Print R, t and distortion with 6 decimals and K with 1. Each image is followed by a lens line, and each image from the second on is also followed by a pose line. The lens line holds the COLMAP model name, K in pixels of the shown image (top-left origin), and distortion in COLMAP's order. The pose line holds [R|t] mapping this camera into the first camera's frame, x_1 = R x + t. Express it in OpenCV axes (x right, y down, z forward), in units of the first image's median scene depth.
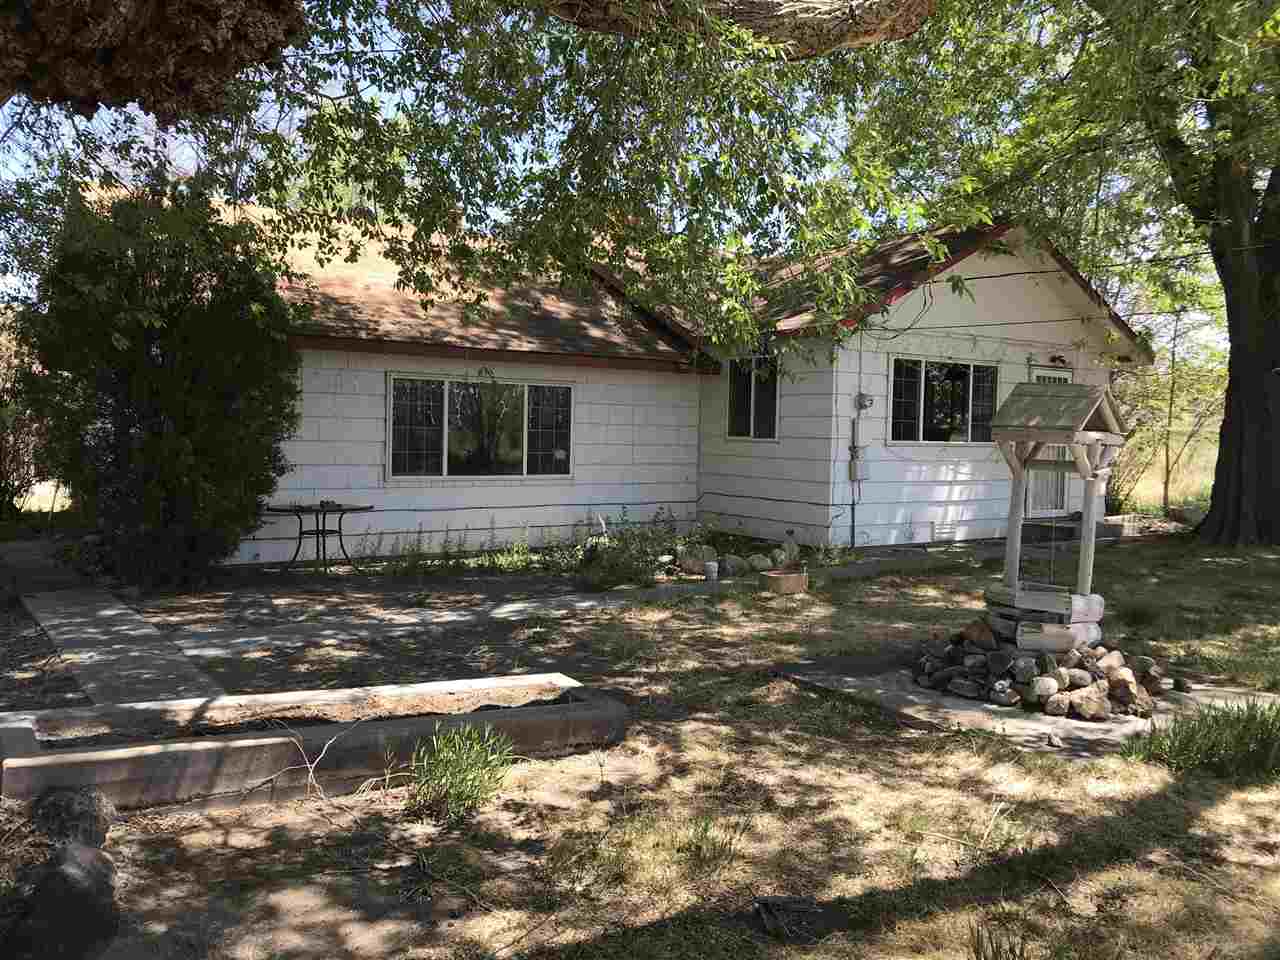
lens RADIAL K [[1062.4, 0, 633.0], [0, 1062.4, 466.3], [0, 0, 1]] dist [0.062525, -0.070289]
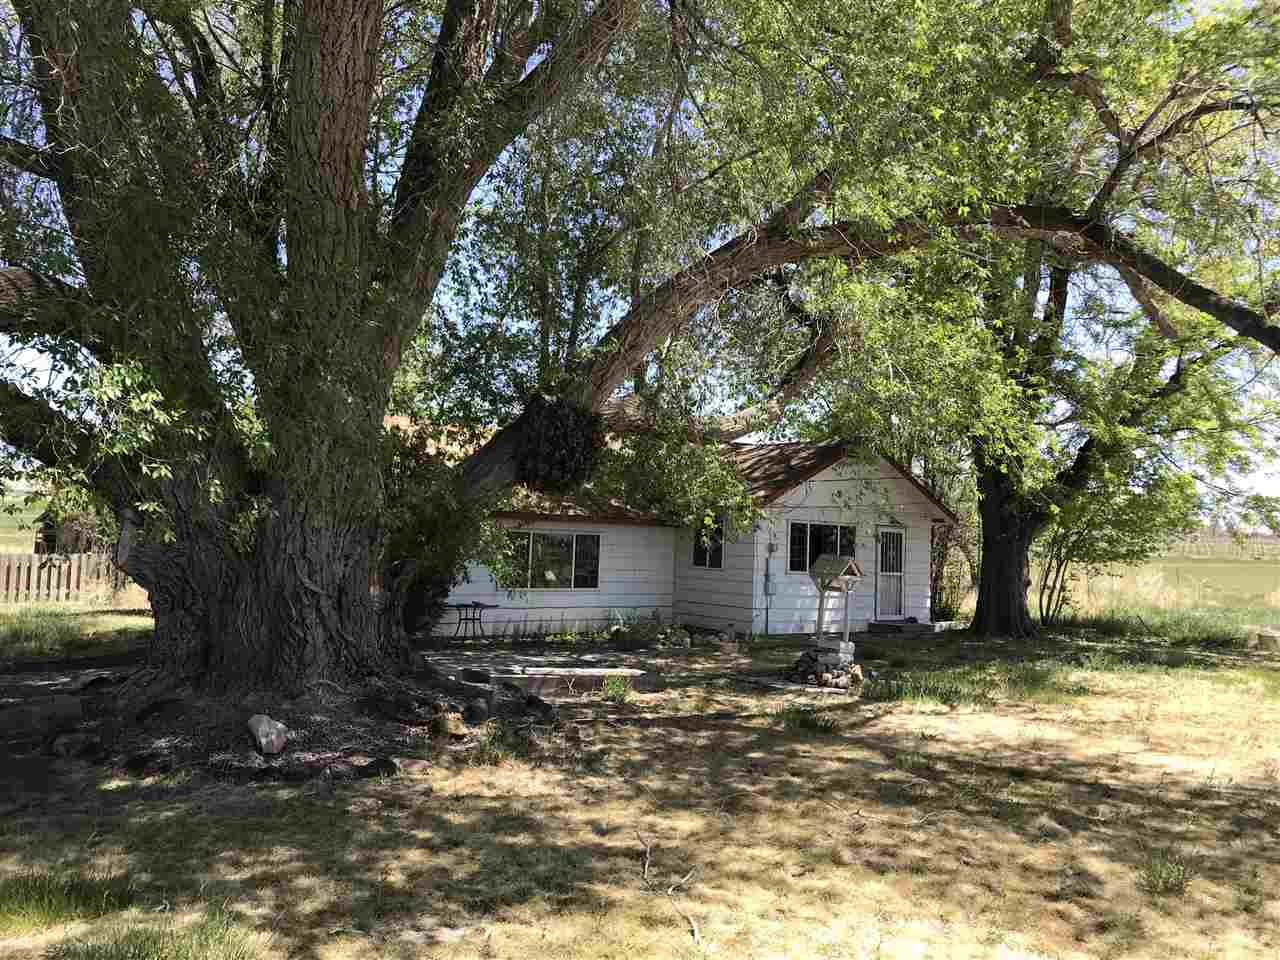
lens RADIAL K [[1062.4, 0, 633.0], [0, 1062.4, 466.3], [0, 0, 1]] dist [0.062525, -0.070289]
pose [[0.998575, 0.018326, 0.050118, -0.105052], [-0.012905, 0.994237, -0.106423, -0.007427], [-0.051779, 0.105625, 0.993057, -0.769819]]
